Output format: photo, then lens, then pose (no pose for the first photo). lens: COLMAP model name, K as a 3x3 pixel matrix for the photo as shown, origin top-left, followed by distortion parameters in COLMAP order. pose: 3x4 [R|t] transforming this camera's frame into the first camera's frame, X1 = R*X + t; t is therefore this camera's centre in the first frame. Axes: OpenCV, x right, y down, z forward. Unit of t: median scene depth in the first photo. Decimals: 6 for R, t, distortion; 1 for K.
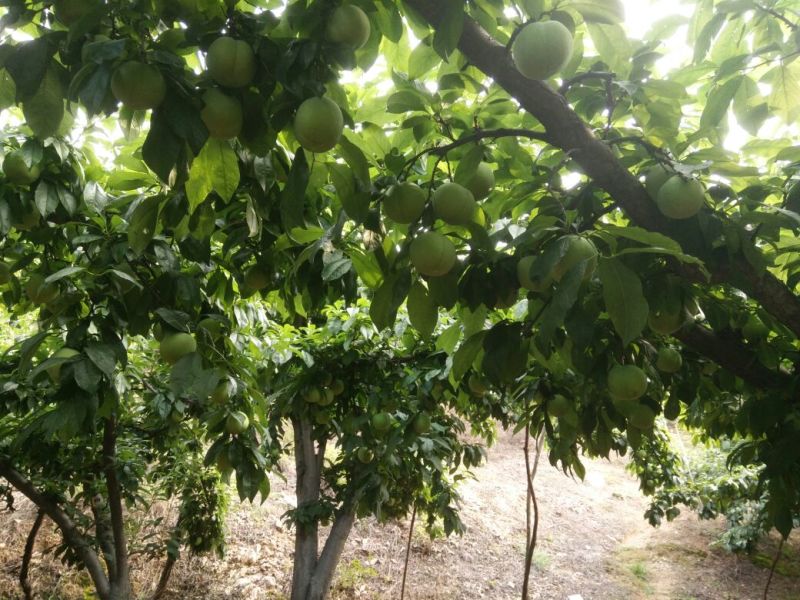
lens RADIAL K [[542.0, 0, 400.0], [0, 542.0, 300.0], [0, 0, 1]] dist [0.004842, 0.003153]
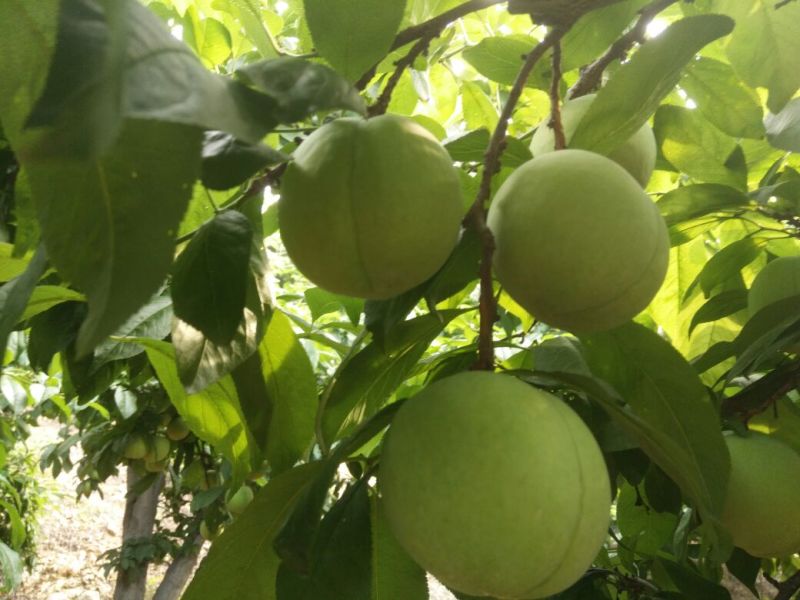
lens RADIAL K [[542.0, 0, 400.0], [0, 542.0, 300.0], [0, 0, 1]] dist [0.004842, 0.003153]
pose [[0.970885, 0.090632, 0.221737, -0.005796], [-0.099644, 0.994577, 0.029778, -0.032208], [-0.217836, -0.051006, 0.974652, 0.167080]]
